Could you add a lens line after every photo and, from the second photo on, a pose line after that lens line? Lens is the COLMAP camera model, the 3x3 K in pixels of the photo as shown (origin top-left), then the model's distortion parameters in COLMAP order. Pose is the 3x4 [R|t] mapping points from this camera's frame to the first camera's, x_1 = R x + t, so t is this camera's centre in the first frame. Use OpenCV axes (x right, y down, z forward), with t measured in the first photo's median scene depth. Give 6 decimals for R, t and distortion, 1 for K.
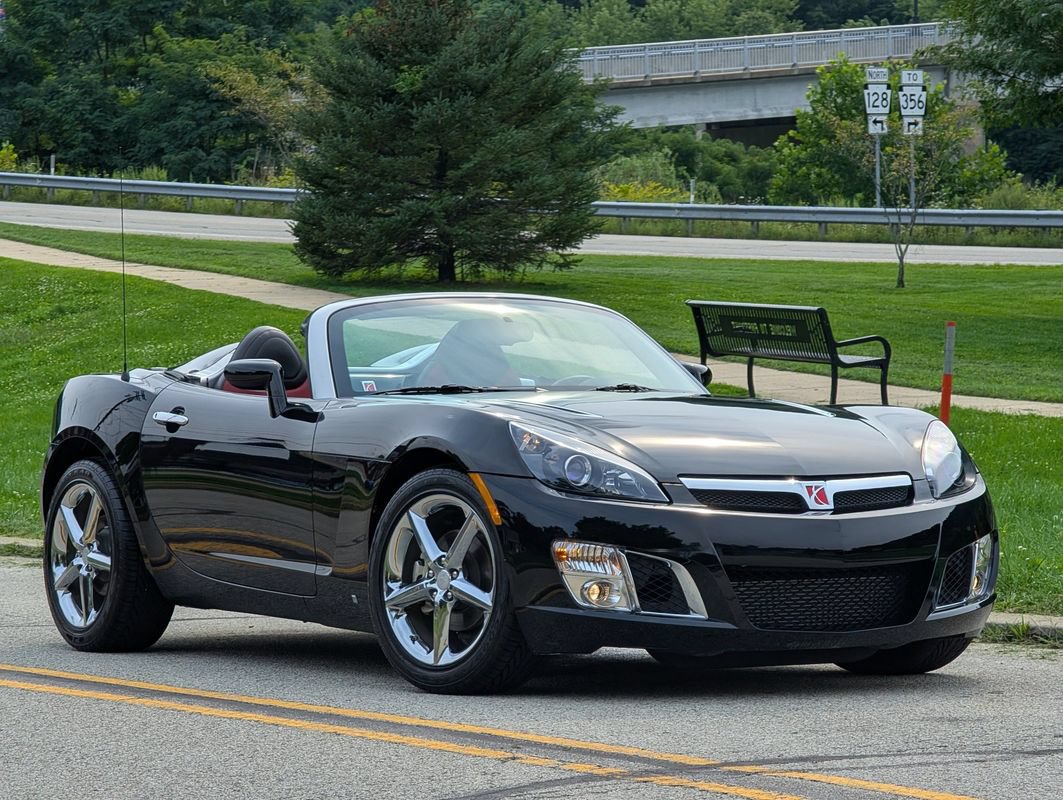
lens RADIAL K [[1239.4, 0, 531.5], [0, 1239.4, 400.0], [0, 0, 1]] dist [0.071433, -0.232018]
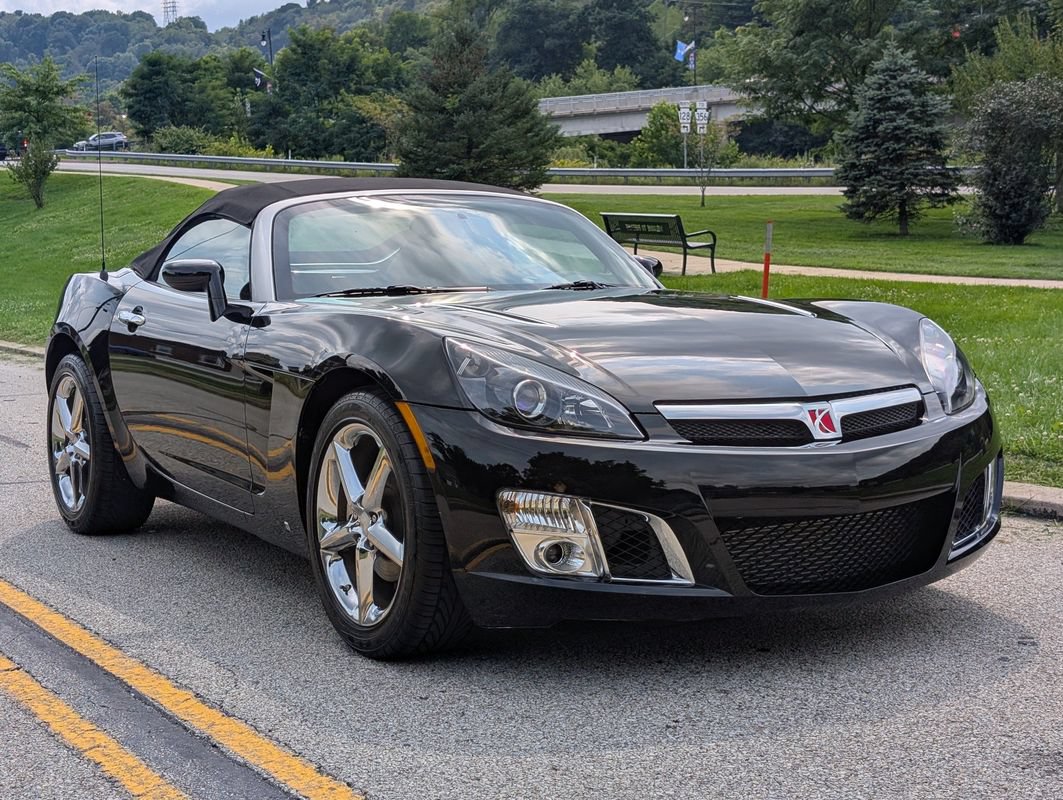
lens RADIAL K [[1642.6, 0, 531.5], [0, 1642.6, 400.0], [0, 0, 1]] dist [0.183186, -0.769935]
pose [[0.999064, -0.017933, 0.039355, -0.083743], [0.015898, 0.998550, 0.051434, 0.076449], [-0.040220, -0.050761, 0.997901, -1.599073]]
